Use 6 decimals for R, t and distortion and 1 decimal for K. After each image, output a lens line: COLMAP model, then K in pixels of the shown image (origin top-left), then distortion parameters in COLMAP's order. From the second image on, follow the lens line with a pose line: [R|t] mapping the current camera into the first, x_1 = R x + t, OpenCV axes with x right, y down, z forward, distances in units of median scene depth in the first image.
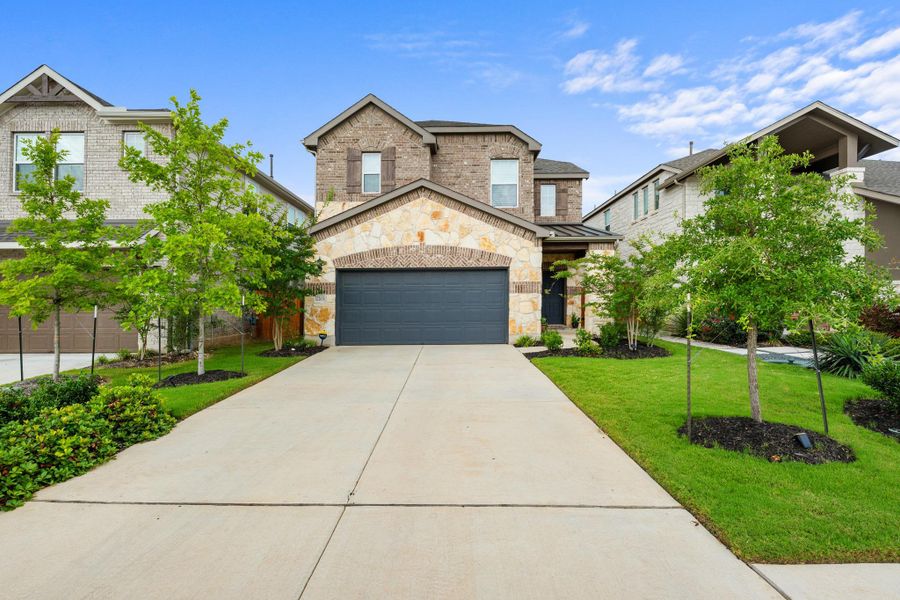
lens RADIAL K [[355.4, 0, 450.0], [0, 355.4, 300.0], [0, 0, 1]] dist [0.000454, -0.000183]
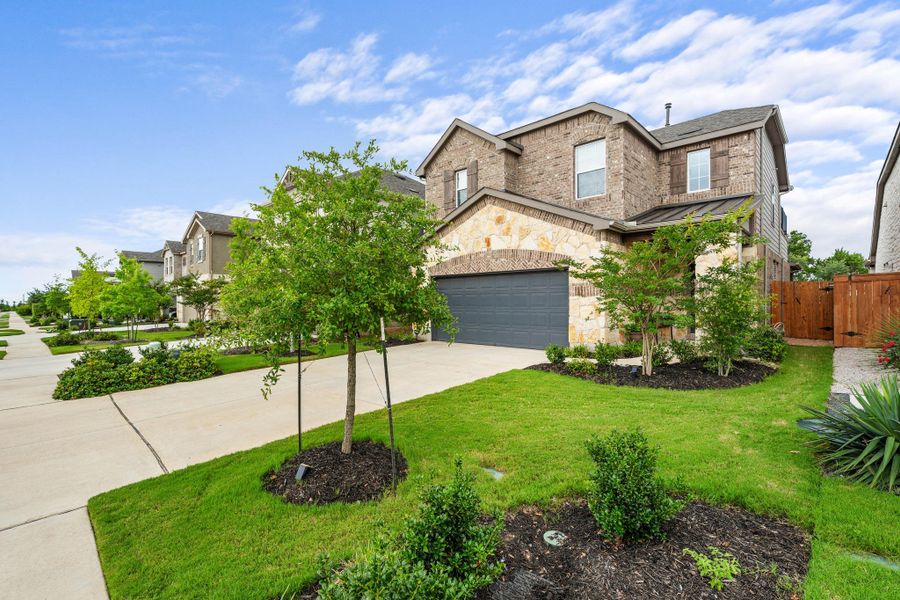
lens RADIAL K [[355.4, 0, 450.0], [0, 355.4, 300.0], [0, 0, 1]] dist [0.000454, -0.000183]
pose [[0.784798, 0.001212, -0.619750, 0.473893], [0.001903, 0.999989, 0.004365, -0.013740], [0.619749, -0.004605, 0.784787, 0.109210]]
